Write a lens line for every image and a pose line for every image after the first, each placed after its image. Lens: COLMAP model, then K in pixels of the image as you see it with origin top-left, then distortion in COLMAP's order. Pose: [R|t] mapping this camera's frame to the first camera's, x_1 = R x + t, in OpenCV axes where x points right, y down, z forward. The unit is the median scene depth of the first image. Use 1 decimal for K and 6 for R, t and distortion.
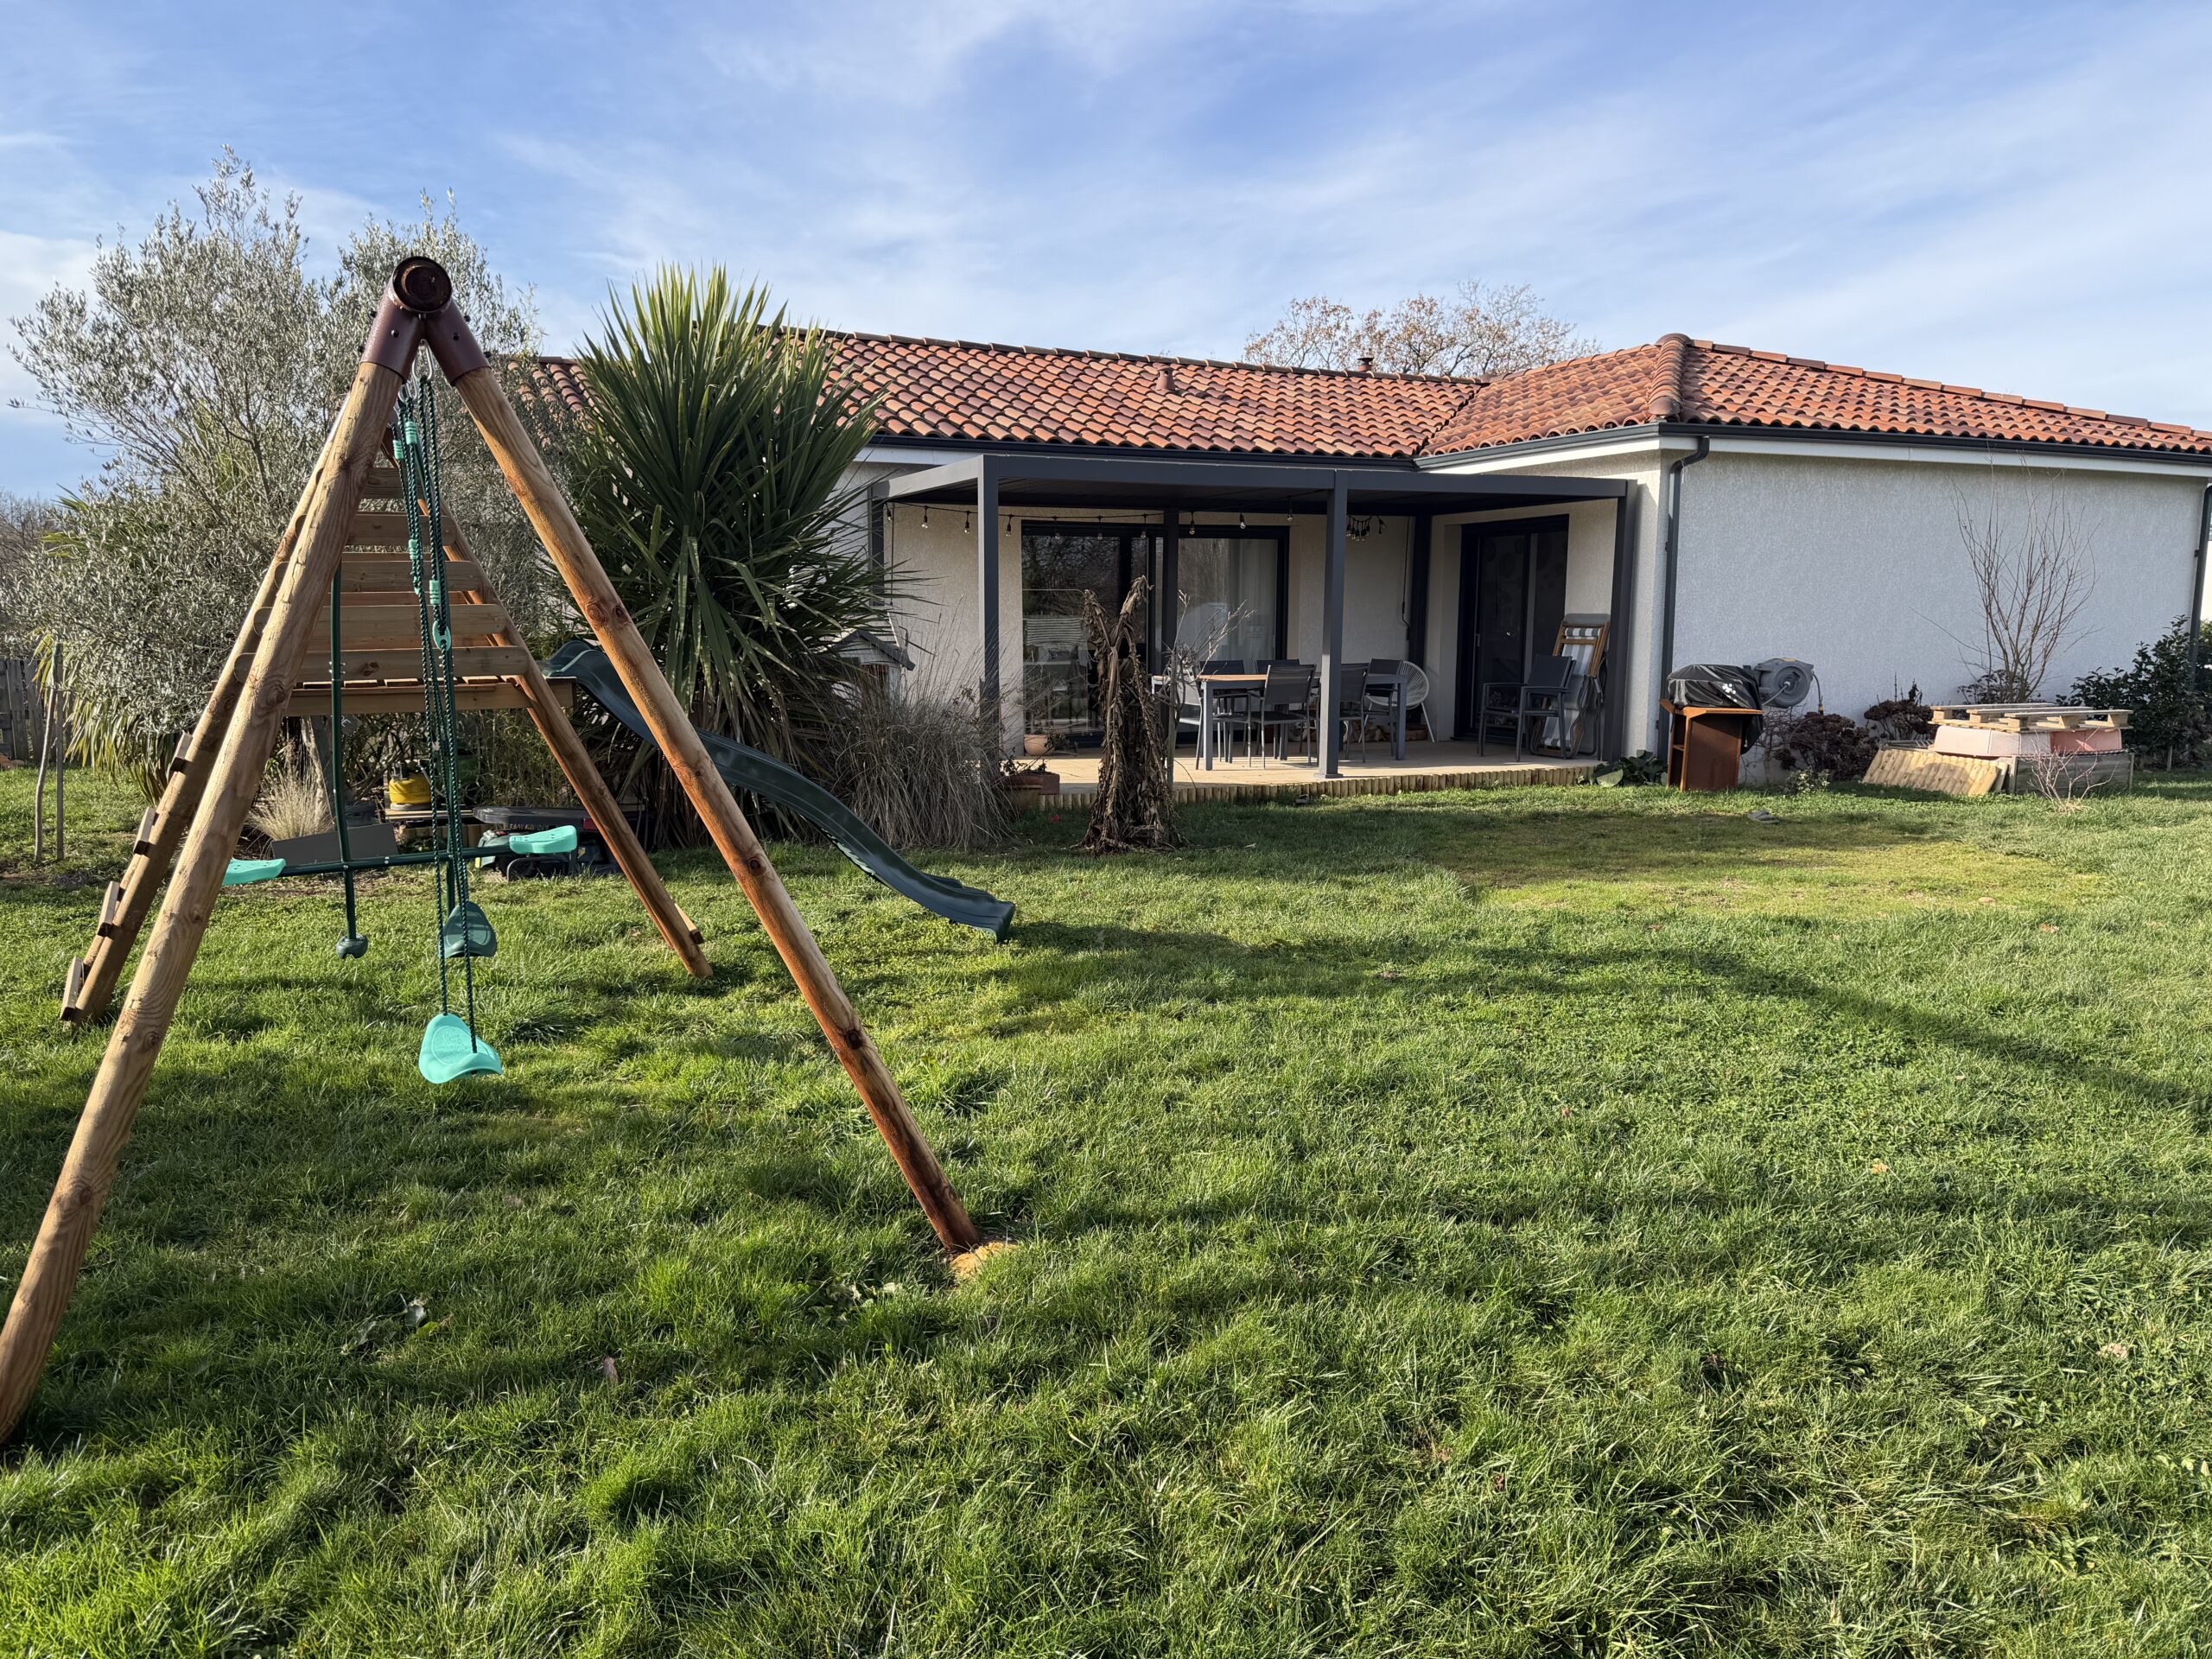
lens RADIAL K [[1558.1, 0, 1112.7], [0, 1558.1, 816.2], [0, 0, 1]] dist [0.034843, -0.042701]
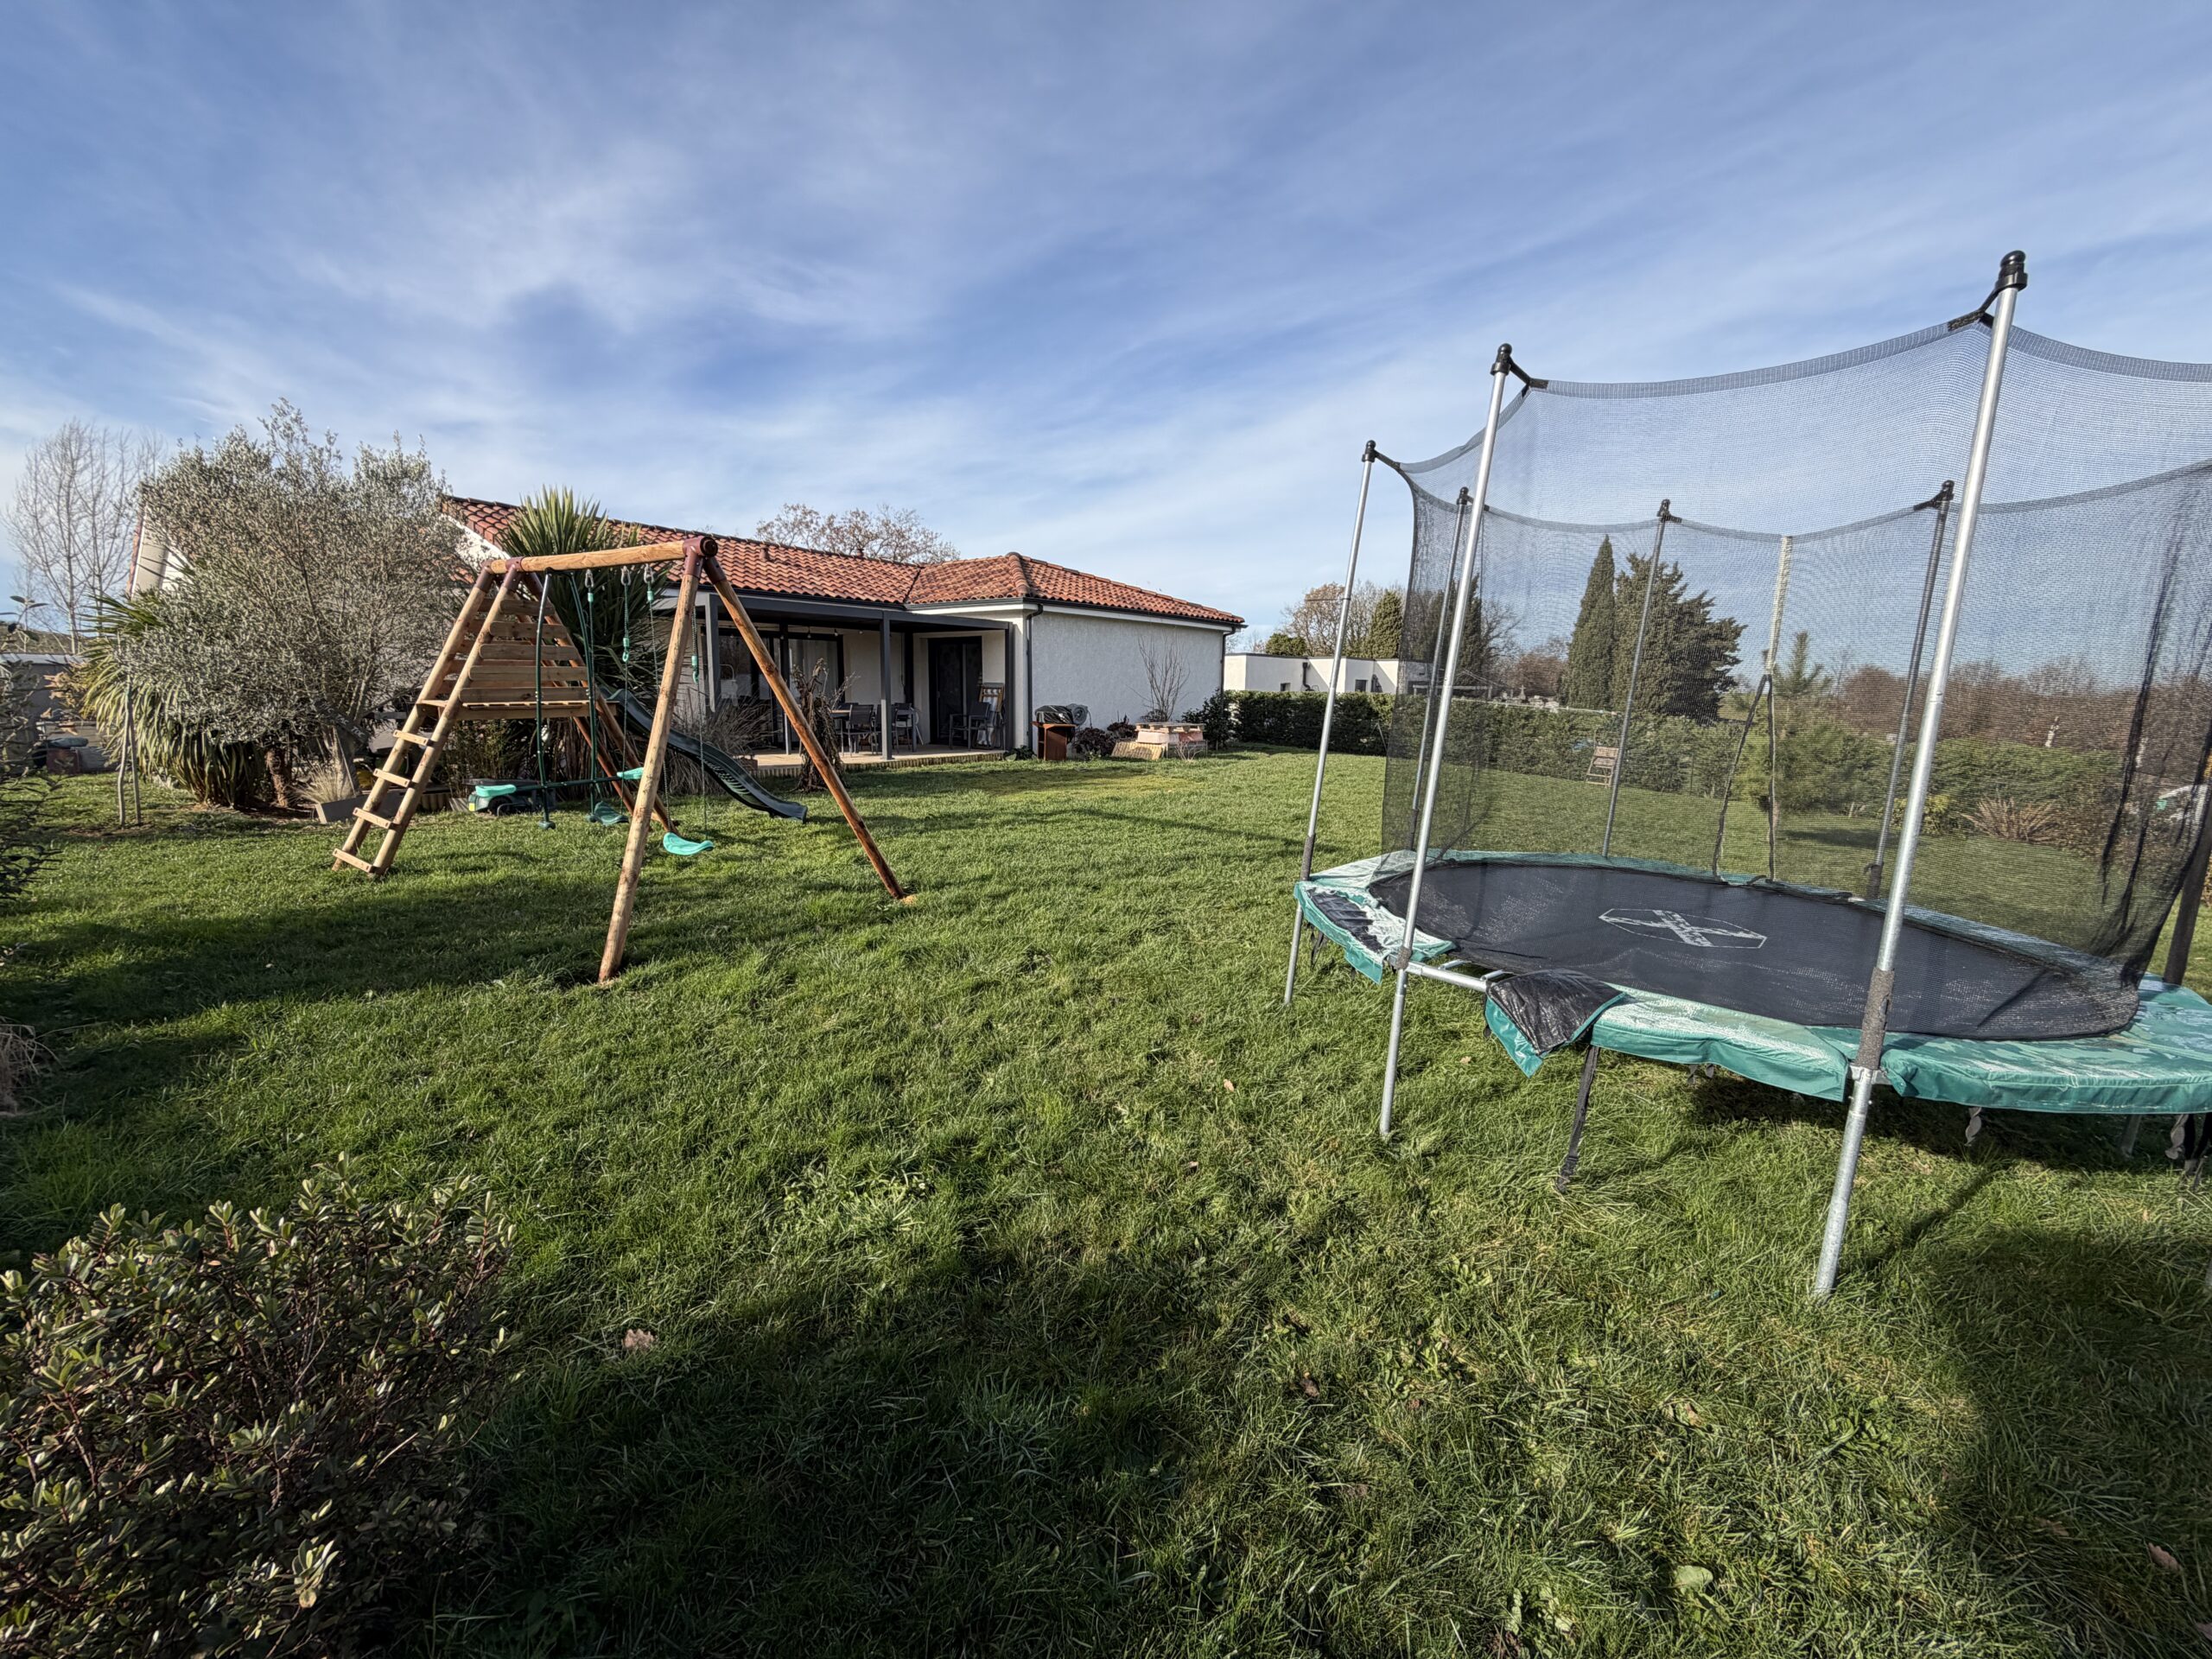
lens RADIAL K [[881.3, 0, 1099.6], [0, 881.3, 840.0], [0, 0, 1]] dist [-0.002384, -0.000192]
pose [[0.888905, -0.065951, 0.453318, -0.140190], [0.044491, 0.997333, 0.057856, 0.024960], [-0.455925, -0.031260, 0.889469, -0.169955]]
